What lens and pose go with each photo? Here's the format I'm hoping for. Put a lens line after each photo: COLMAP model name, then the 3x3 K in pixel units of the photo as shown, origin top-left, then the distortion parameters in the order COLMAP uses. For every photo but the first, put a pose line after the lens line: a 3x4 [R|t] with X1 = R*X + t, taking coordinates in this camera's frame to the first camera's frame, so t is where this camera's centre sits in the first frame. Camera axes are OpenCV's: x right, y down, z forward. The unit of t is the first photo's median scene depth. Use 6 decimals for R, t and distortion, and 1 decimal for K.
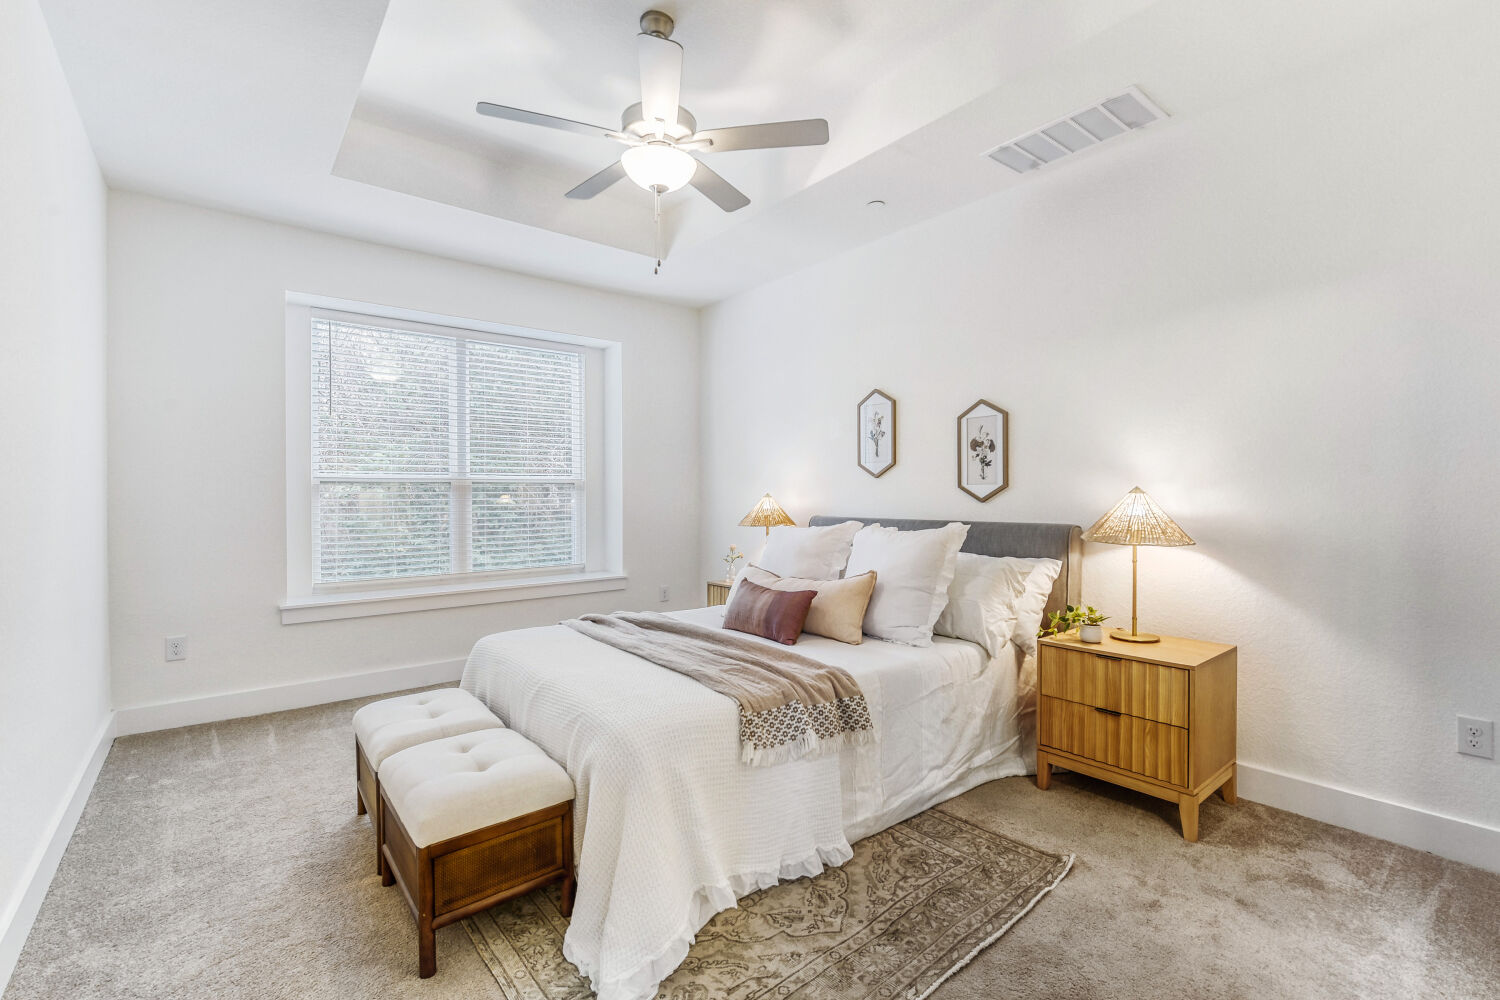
lens RADIAL K [[655.8, 0, 742.4], [0, 655.8, 499.1], [0, 0, 1]] dist [0.000212, -0.000110]
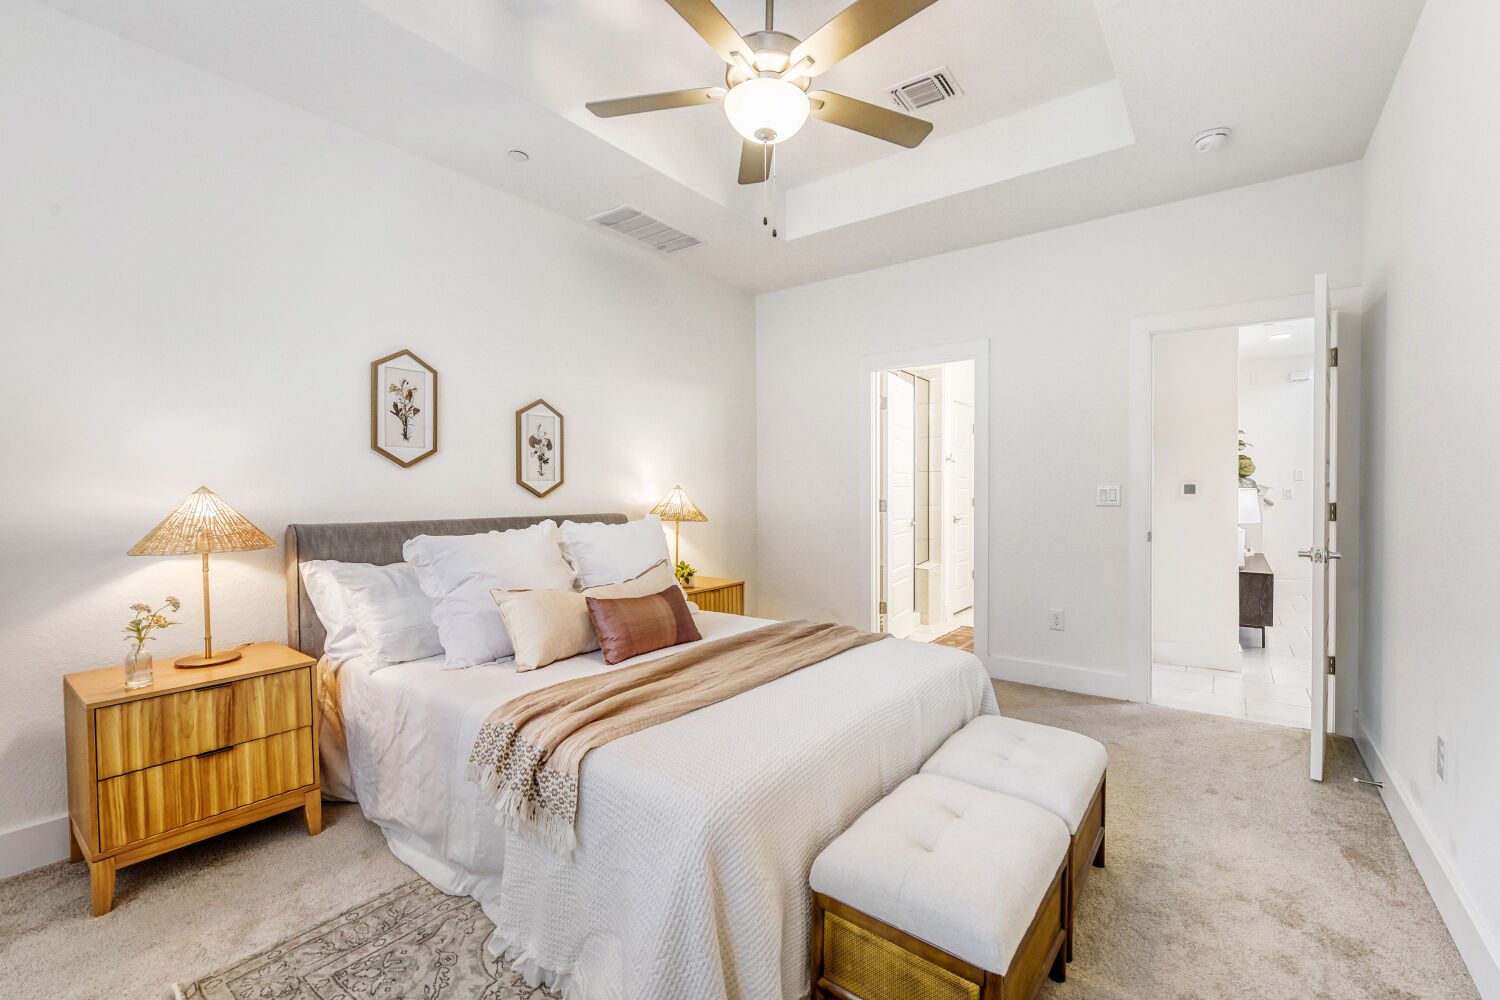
lens RADIAL K [[655.8, 0, 742.4], [0, 655.8, 499.1], [0, 0, 1]] dist [0.000212, -0.000110]
pose [[-0.240518, -0.003141, 0.970640, -0.717897], [0.011076, 0.999921, 0.005980, 0.004357], [-0.970582, 0.012189, -0.240464, 0.930454]]
